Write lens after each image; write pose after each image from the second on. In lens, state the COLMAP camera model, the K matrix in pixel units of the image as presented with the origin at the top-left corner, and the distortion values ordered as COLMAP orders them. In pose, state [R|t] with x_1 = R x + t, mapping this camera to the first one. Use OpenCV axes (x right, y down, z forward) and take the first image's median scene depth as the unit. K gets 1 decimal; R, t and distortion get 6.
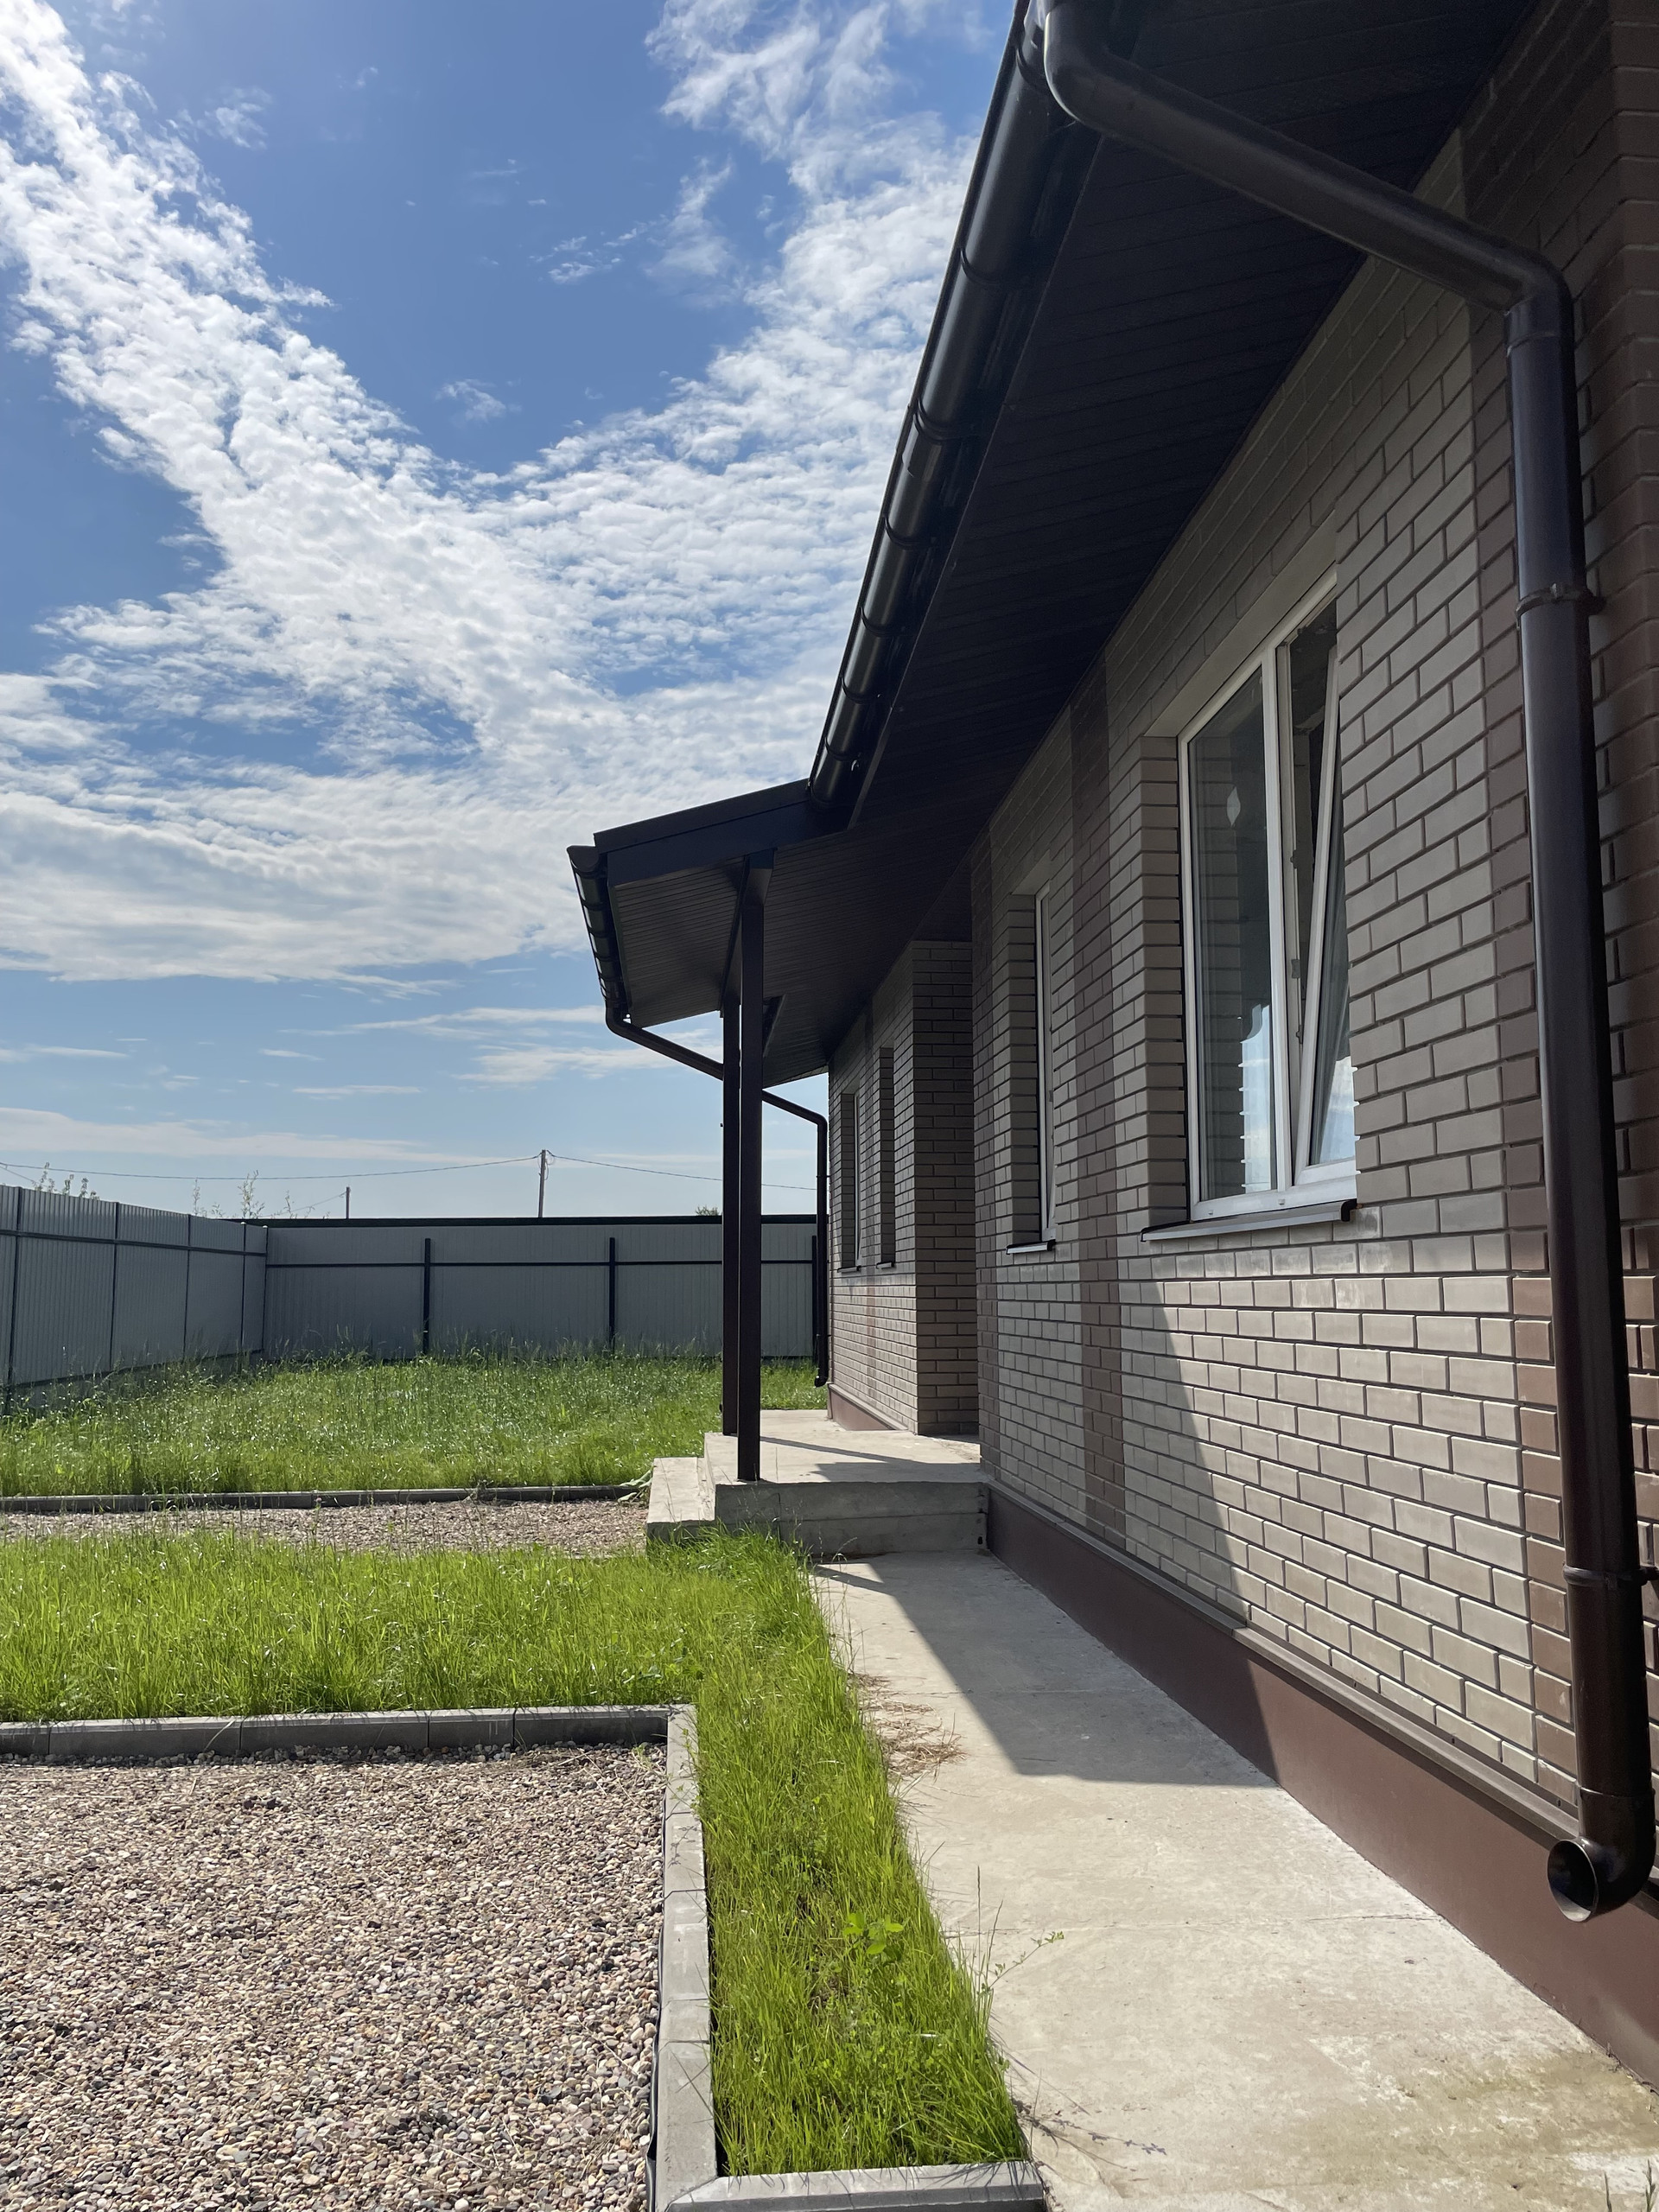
lens RADIAL K [[1682.5, 0, 819.4], [0, 1682.5, 1112.0], [0, 0, 1]] dist [0.095057, -0.117844]
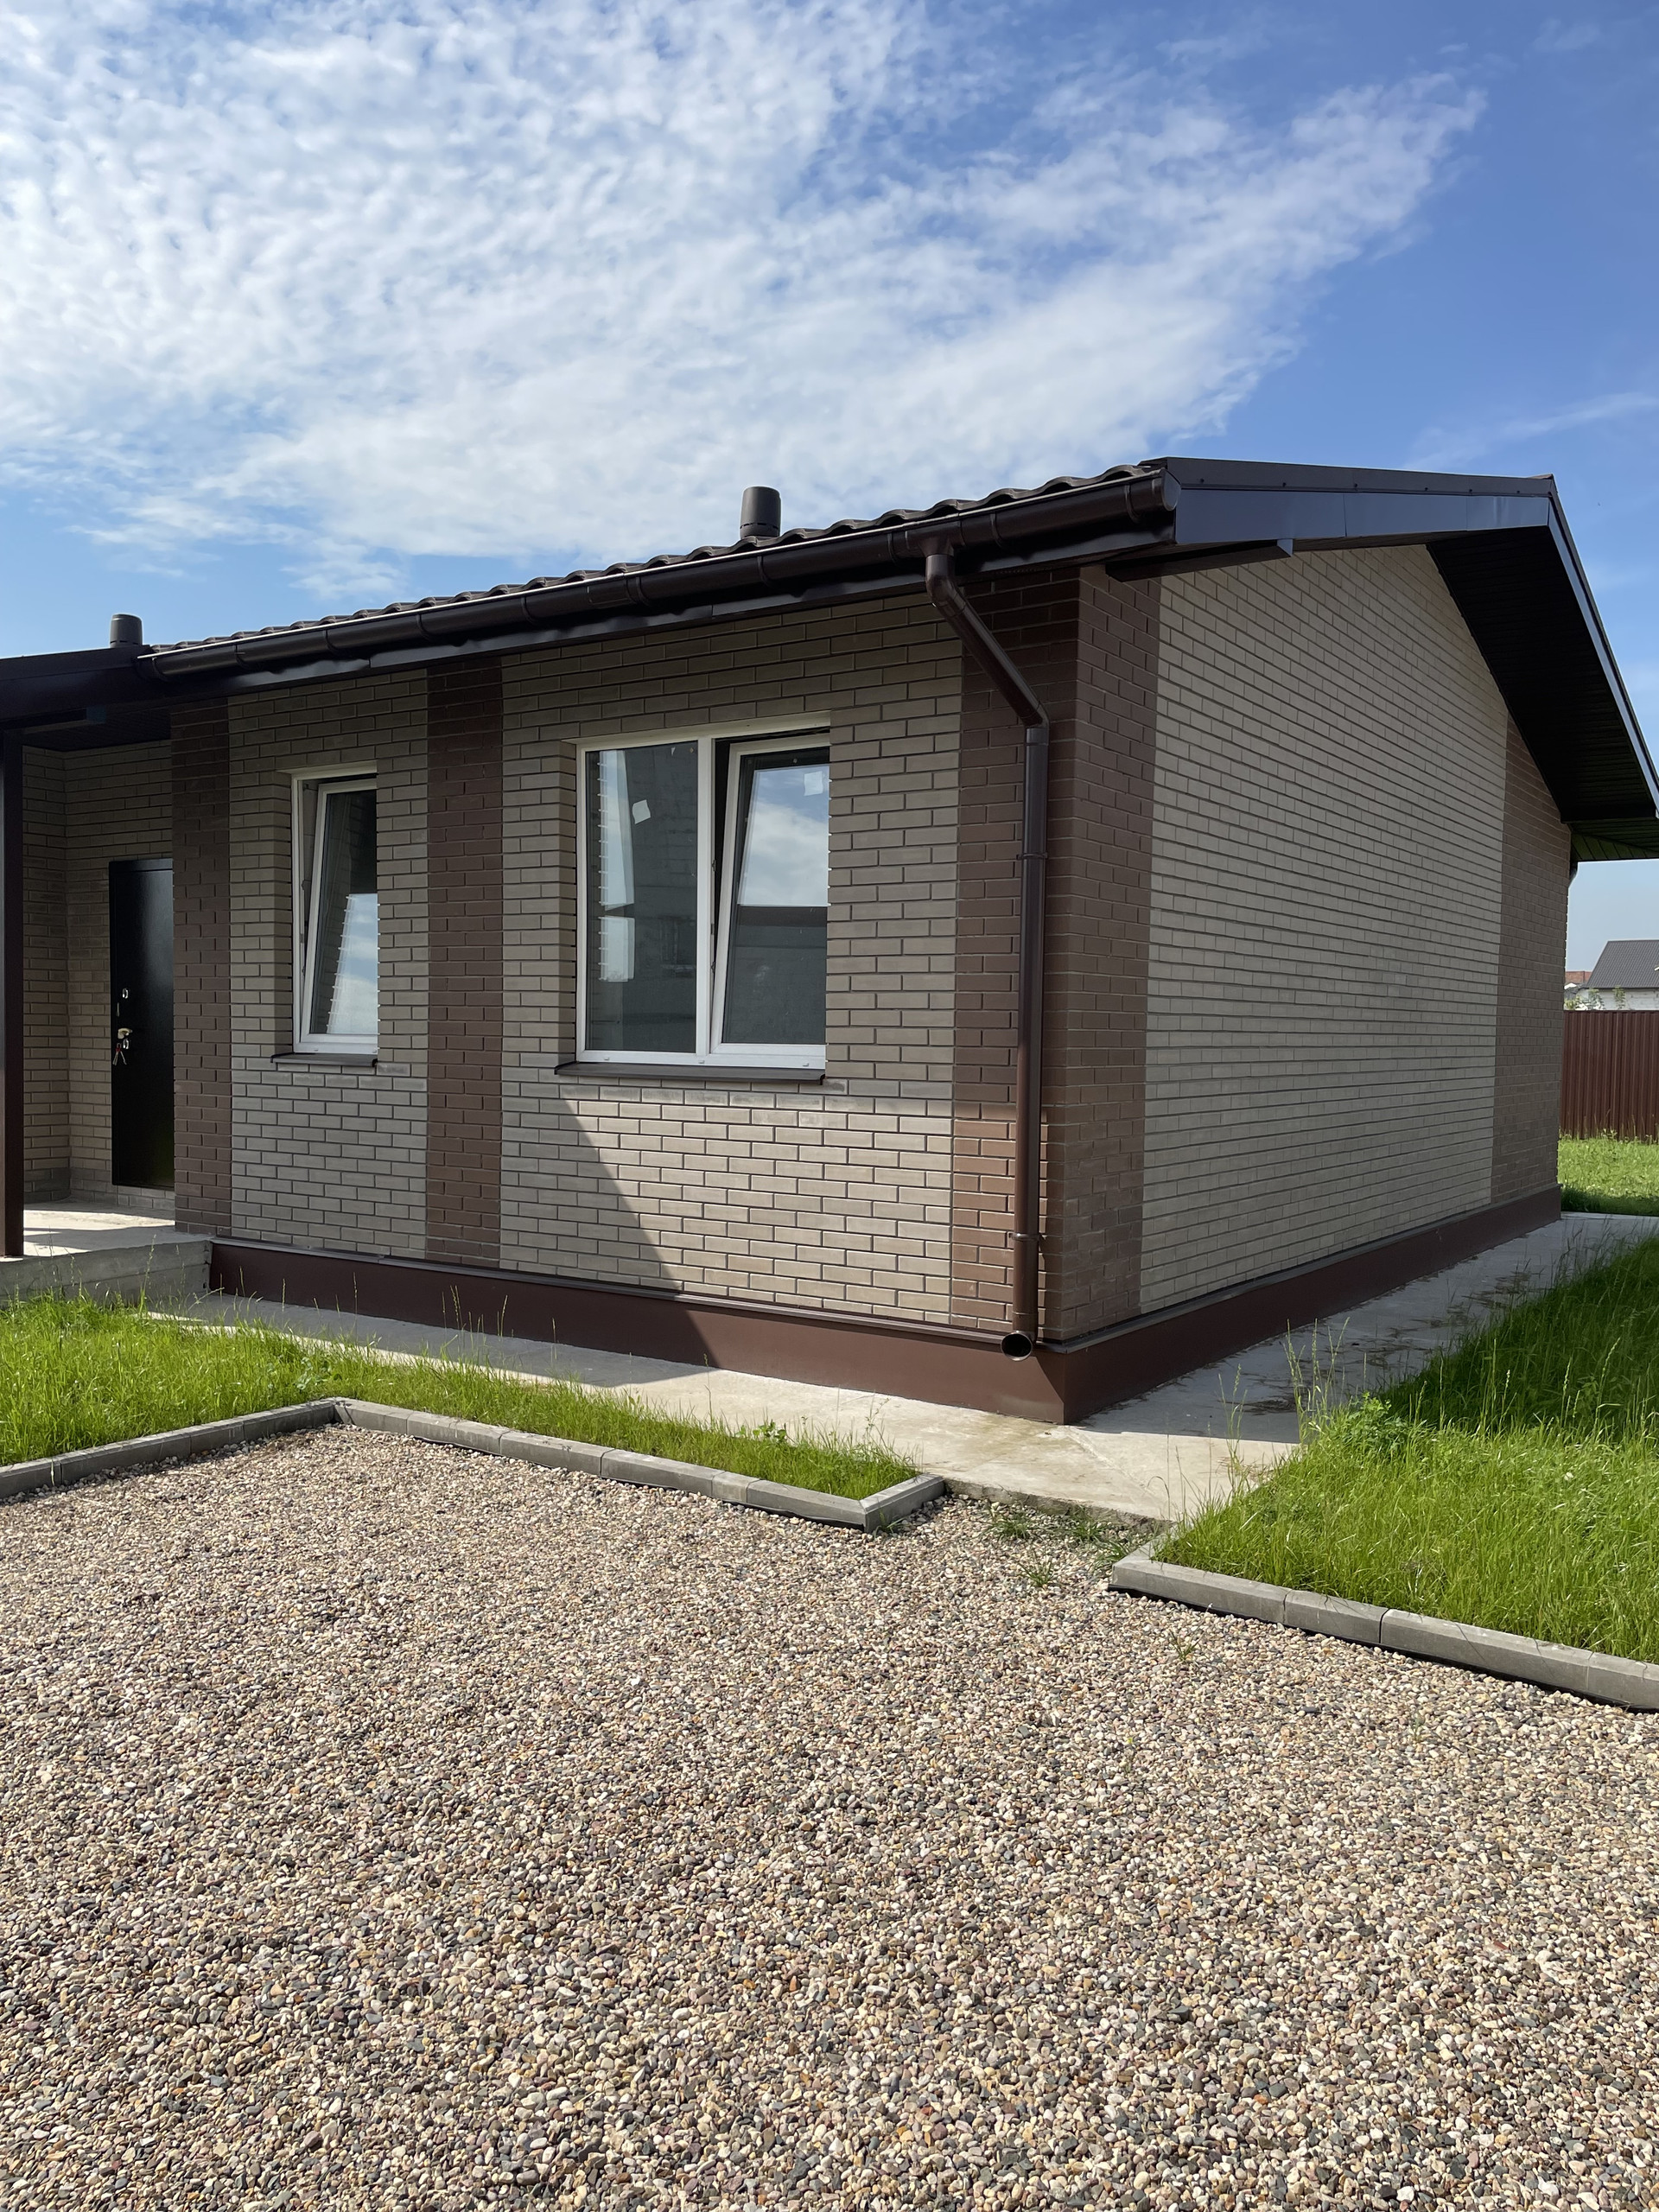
lens RADIAL K [[1682.5, 0, 822.8], [0, 1682.5, 1119.8], [0, 0, 1]] dist [0.095057, -0.117844]
pose [[0.628960, -0.029783, 0.776867, -1.148459], [-0.098921, 0.988078, 0.117967, -0.120677], [-0.771119, -0.151045, 0.618515, -0.226155]]
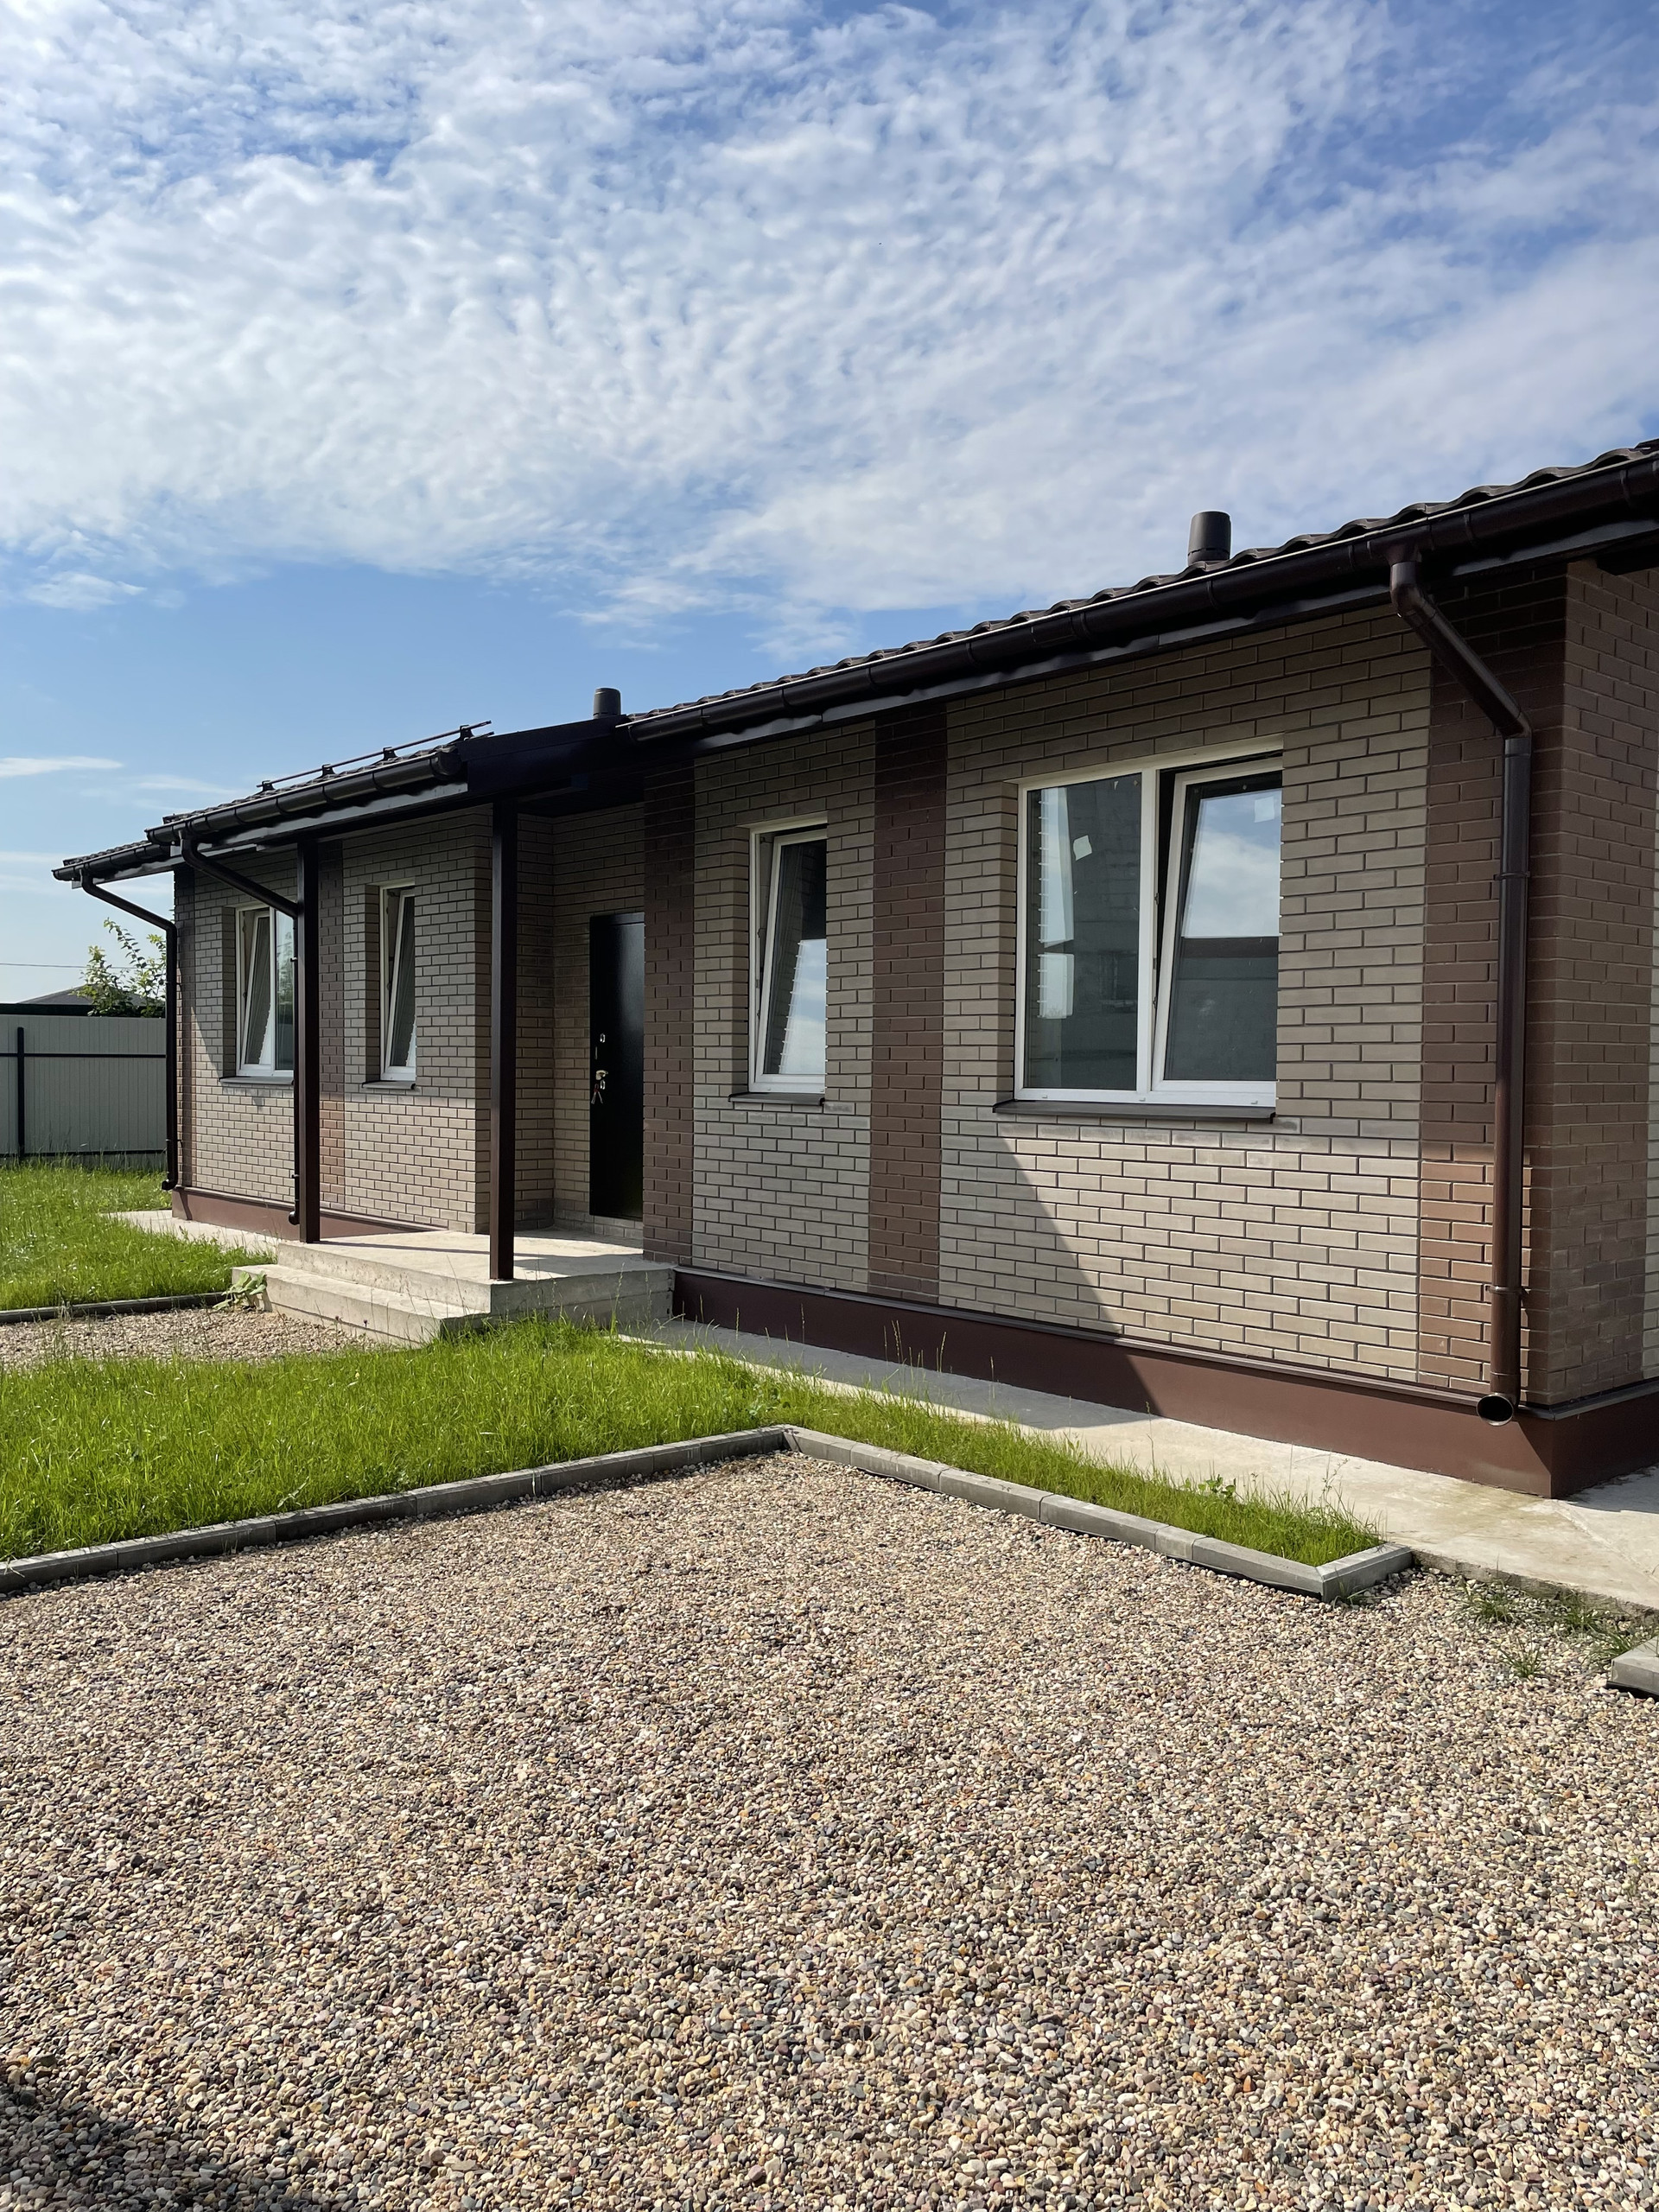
lens RADIAL K [[1682.5, 0, 824.2], [0, 1682.5, 1117.2], [0, 0, 1]] dist [0.095057, -0.117844]
pose [[0.806810, -0.011273, 0.590703, -1.139077], [-0.072018, 0.990486, 0.117267, -0.121354], [-0.586405, -0.137153, 0.798322, -0.216944]]
